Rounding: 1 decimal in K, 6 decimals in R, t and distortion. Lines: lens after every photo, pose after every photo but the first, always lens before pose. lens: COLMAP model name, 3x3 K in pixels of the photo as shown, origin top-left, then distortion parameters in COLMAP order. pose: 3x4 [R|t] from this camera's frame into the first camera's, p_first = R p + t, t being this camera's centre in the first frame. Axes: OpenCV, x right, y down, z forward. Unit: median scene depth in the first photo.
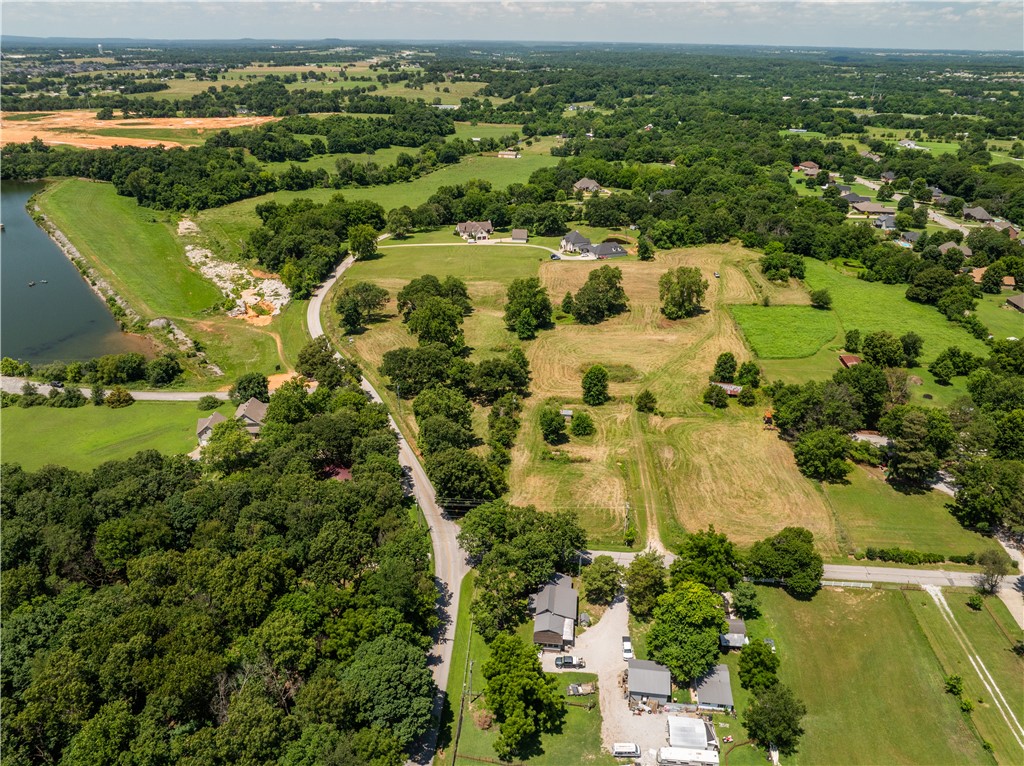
lens RADIAL K [[722.4, 0, 507.7], [0, 722.4, 386.2], [0, 0, 1]] dist [-0.044533, 0.005211]
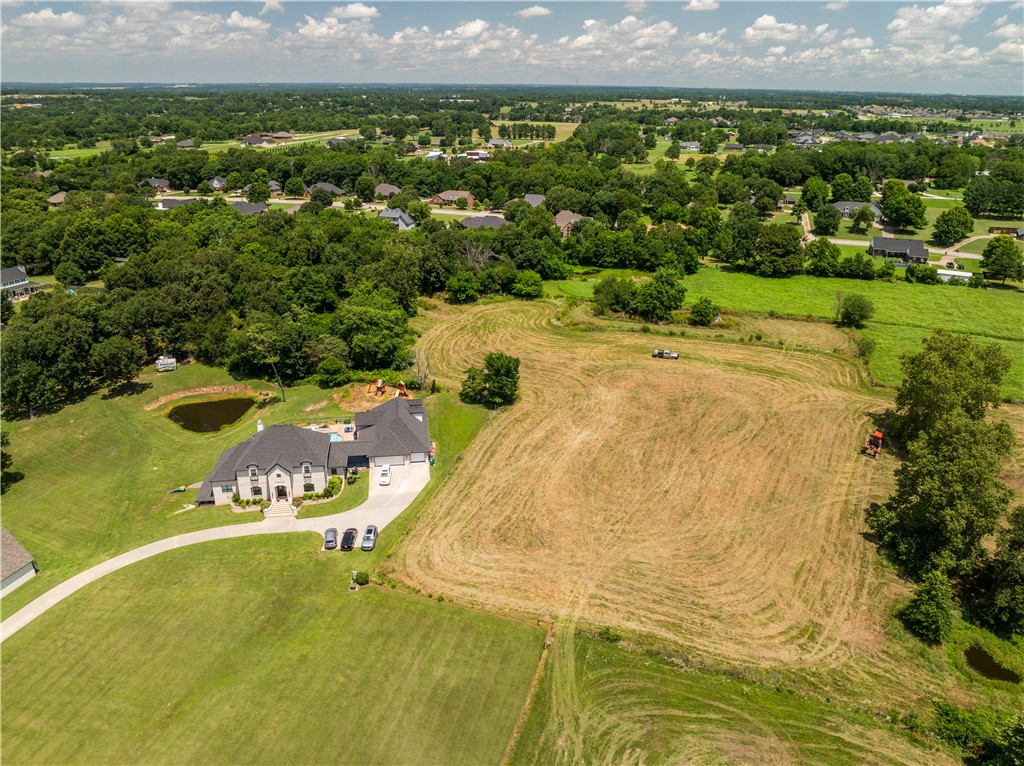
lens RADIAL K [[720.5, 0, 508.8], [0, 720.5, 391.4], [0, 0, 1]] dist [-0.049834, 0.018915]
pose [[0.224159, -0.395667, 0.890618, -0.198006], [0.424387, 0.862304, 0.276274, -0.406460], [-0.877296, 0.316037, 0.361209, 1.246040]]
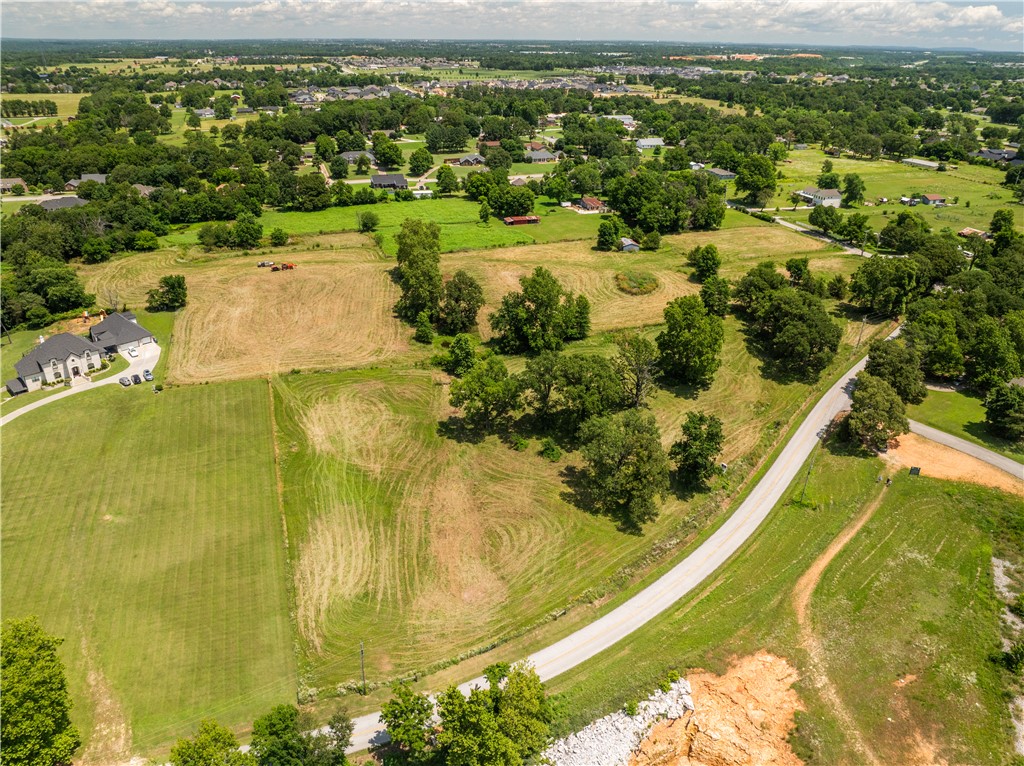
lens RADIAL K [[720.5, 0, 508.8], [0, 720.5, 391.4], [0, 0, 1]] dist [-0.049834, 0.018915]
pose [[-0.402263, -0.422282, 0.812319, -0.609959], [0.390005, 0.723700, 0.569346, -0.508669], [-0.828299, 0.545836, -0.126425, 1.283739]]
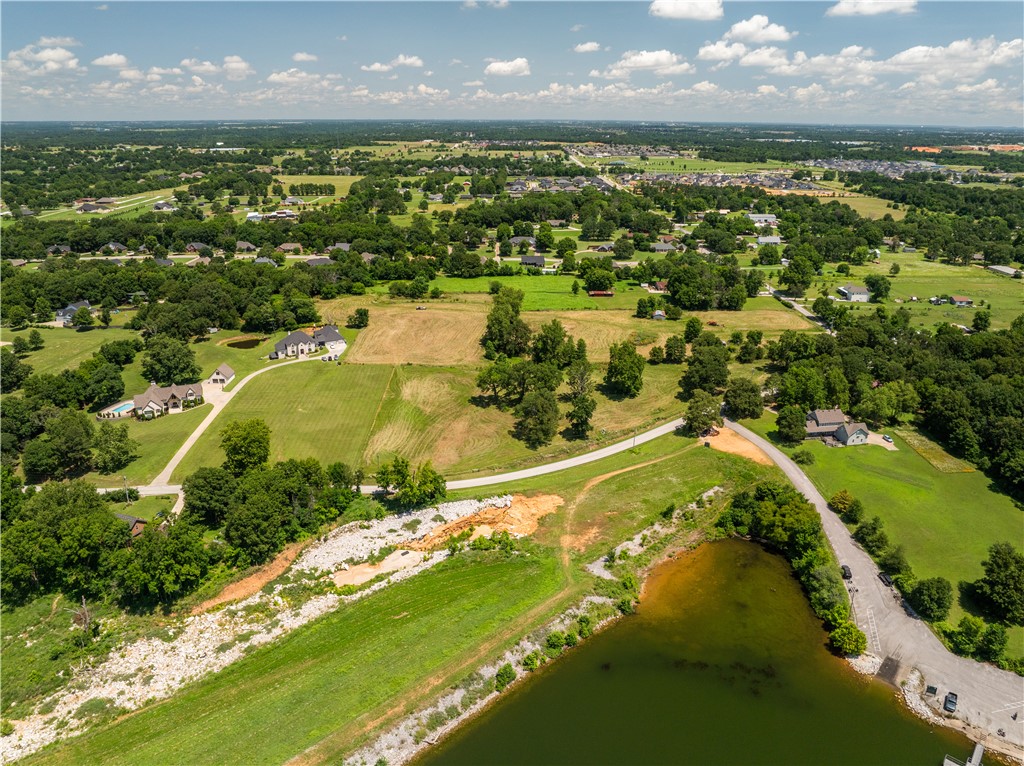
lens RADIAL K [[720.5, 0, 508.8], [0, 720.5, 391.4], [0, 0, 1]] dist [-0.049834, 0.018915]
pose [[-0.091180, -0.368626, 0.925095, -1.160961], [0.432736, 0.822005, 0.370199, -0.559621], [-0.896898, 0.434077, 0.084567, 1.112344]]
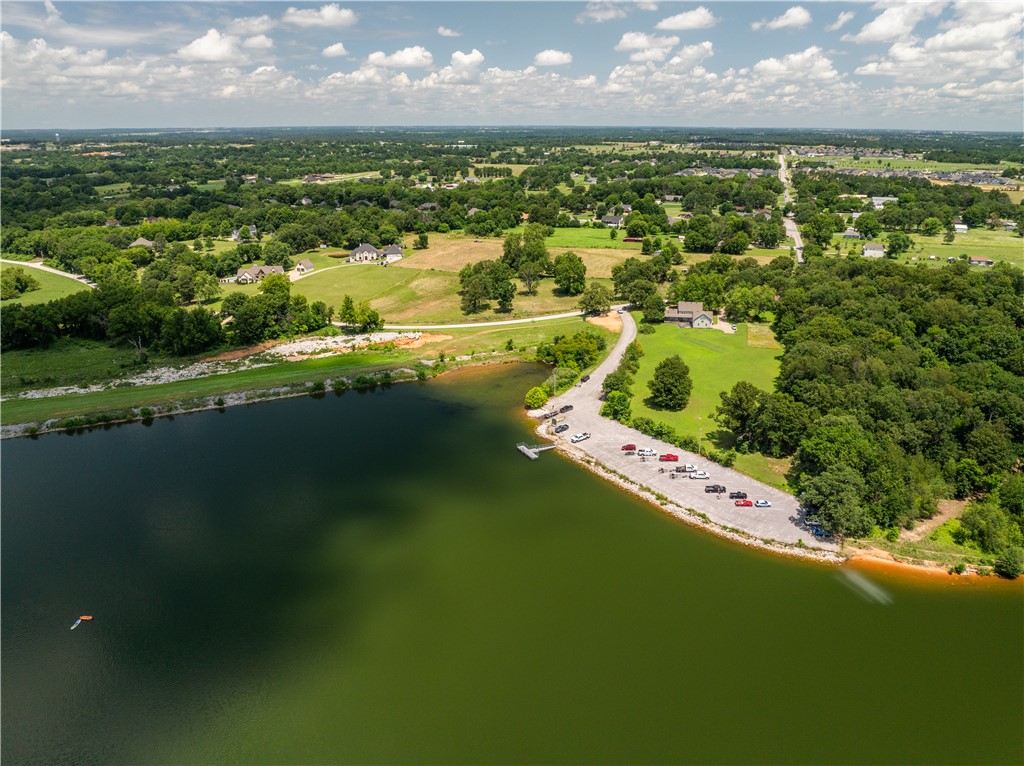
lens RADIAL K [[720.5, 0, 508.8], [0, 720.5, 391.4], [0, 0, 1]] dist [-0.049834, 0.018915]
pose [[0.241372, -0.351495, 0.904539, -1.528427], [0.430767, 0.874043, 0.224697, -0.254202], [-0.869586, 0.335410, 0.362382, 0.686627]]
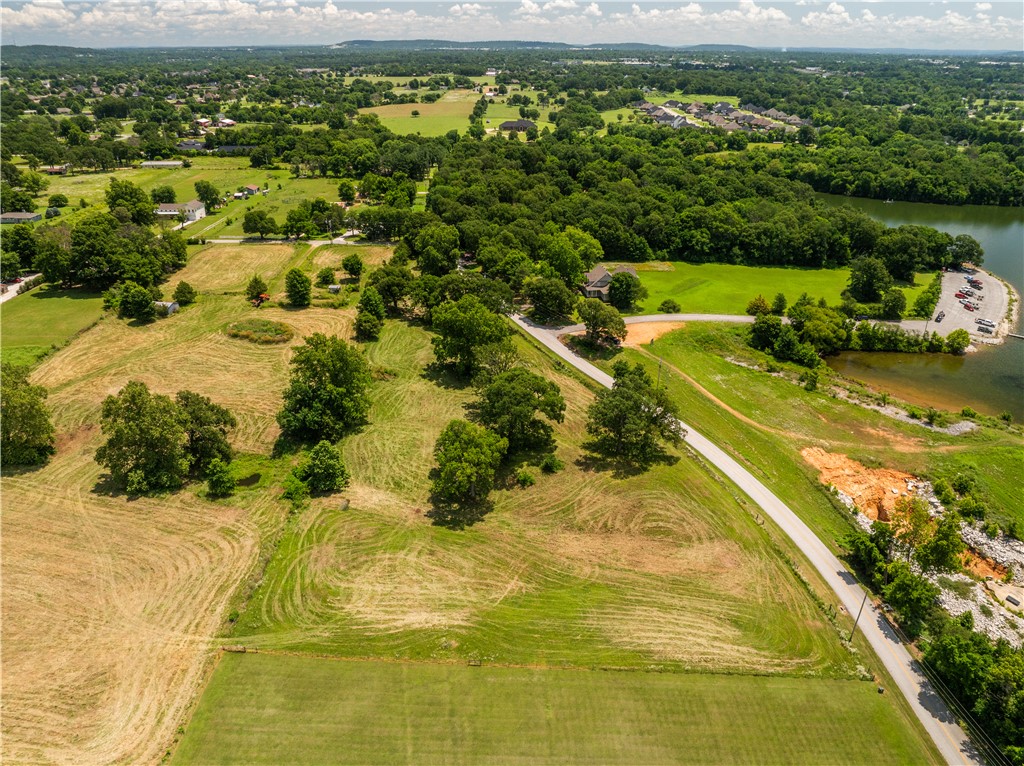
lens RADIAL K [[720.5, 0, 508.8], [0, 720.5, 391.4], [0, 0, 1]] dist [-0.049834, 0.018915]
pose [[-0.996100, 0.024454, -0.084776, -0.076812], [-0.052071, 0.612739, 0.788568, -0.637407], [0.071229, 0.789907, -0.609076, 1.525786]]
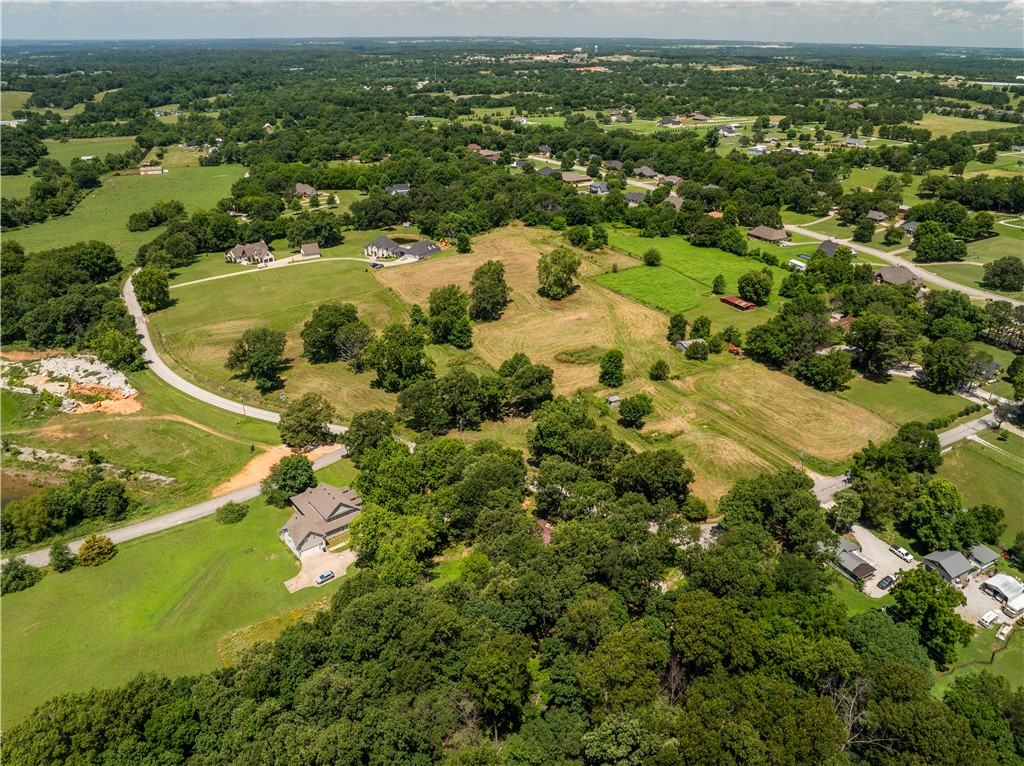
lens RADIAL K [[720.5, 0, 508.8], [0, 720.5, 391.4], [0, 0, 1]] dist [-0.049834, 0.018915]
pose [[0.823493, -0.258965, 0.504773, -0.463850], [0.251309, 0.964196, 0.084676, -0.081703], [-0.508628, 0.057123, 0.859089, 0.157764]]
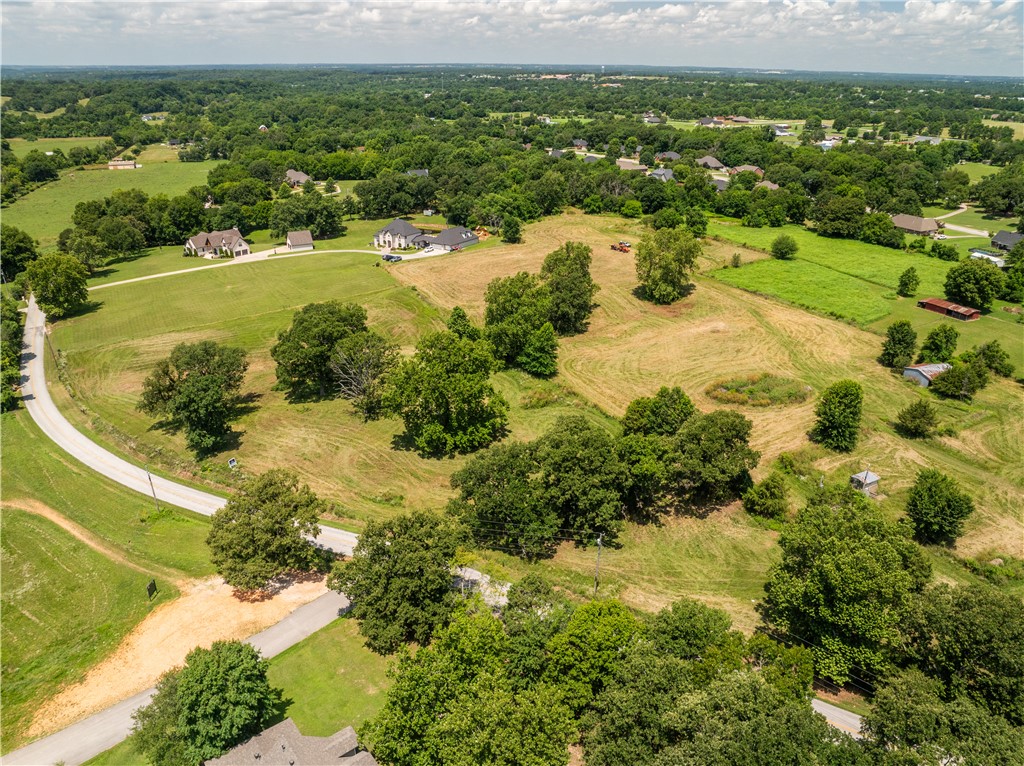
lens RADIAL K [[720.5, 0, 508.8], [0, 720.5, 391.4], [0, 0, 1]] dist [-0.049834, 0.018915]
pose [[0.824041, -0.239061, 0.513621, -0.326468], [0.247989, 0.967346, 0.052376, -0.098440], [-0.509370, 0.084212, 0.856417, 0.560576]]
